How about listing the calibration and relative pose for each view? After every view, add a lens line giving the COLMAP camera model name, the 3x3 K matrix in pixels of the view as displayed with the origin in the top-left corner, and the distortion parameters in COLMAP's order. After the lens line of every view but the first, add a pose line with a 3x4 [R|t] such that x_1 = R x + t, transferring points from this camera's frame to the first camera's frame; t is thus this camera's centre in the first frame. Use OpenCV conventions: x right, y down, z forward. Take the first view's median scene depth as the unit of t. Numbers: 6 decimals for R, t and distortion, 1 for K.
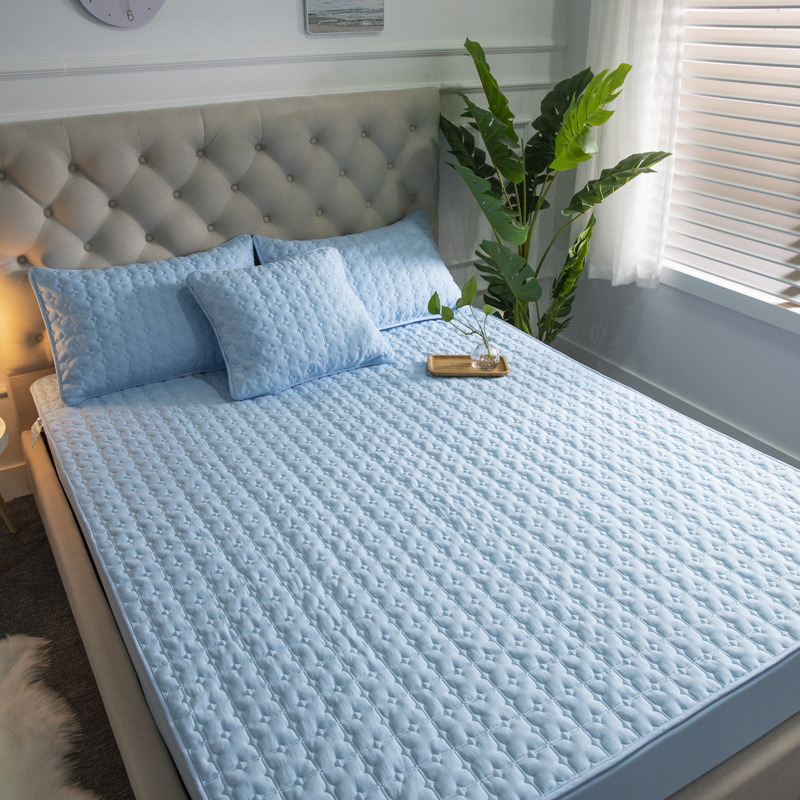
lens RADIAL K [[791.9, 0, 400.9], [0, 791.9, 399.1], [0, 0, 1]] dist [-0.003229, 0.000000]
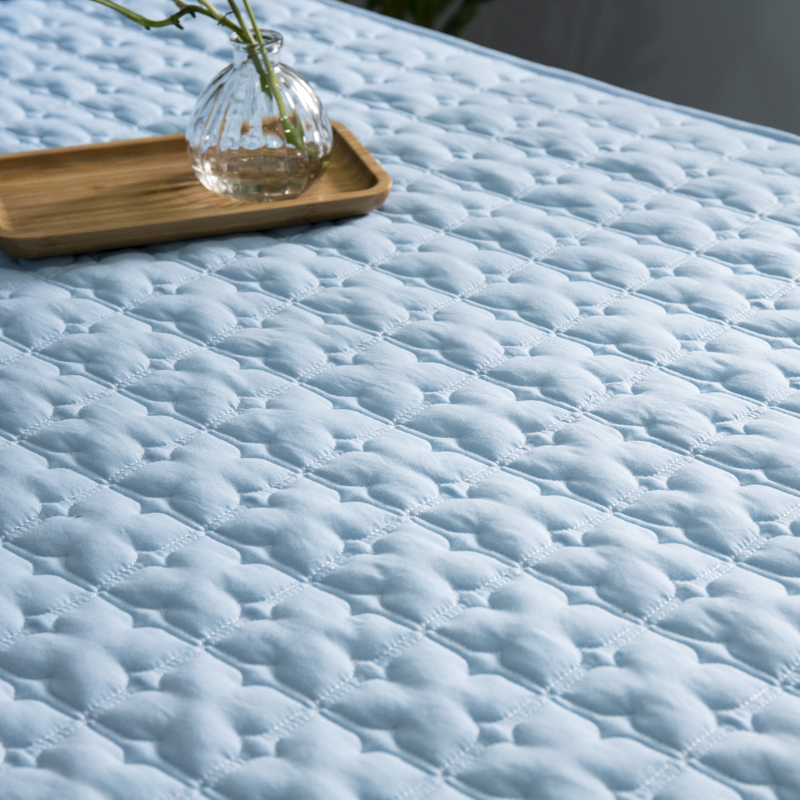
lens RADIAL K [[1825.0, 0, 400.3], [0, 1825.0, 399.6], [0, 0, 1]] dist [0.083316, 0.000000]
pose [[0.942445, -0.160718, 0.293201, -0.007426], [0.145646, 0.986663, 0.072685, -0.014318], [-0.300972, -0.025798, 0.953284, 0.539319]]
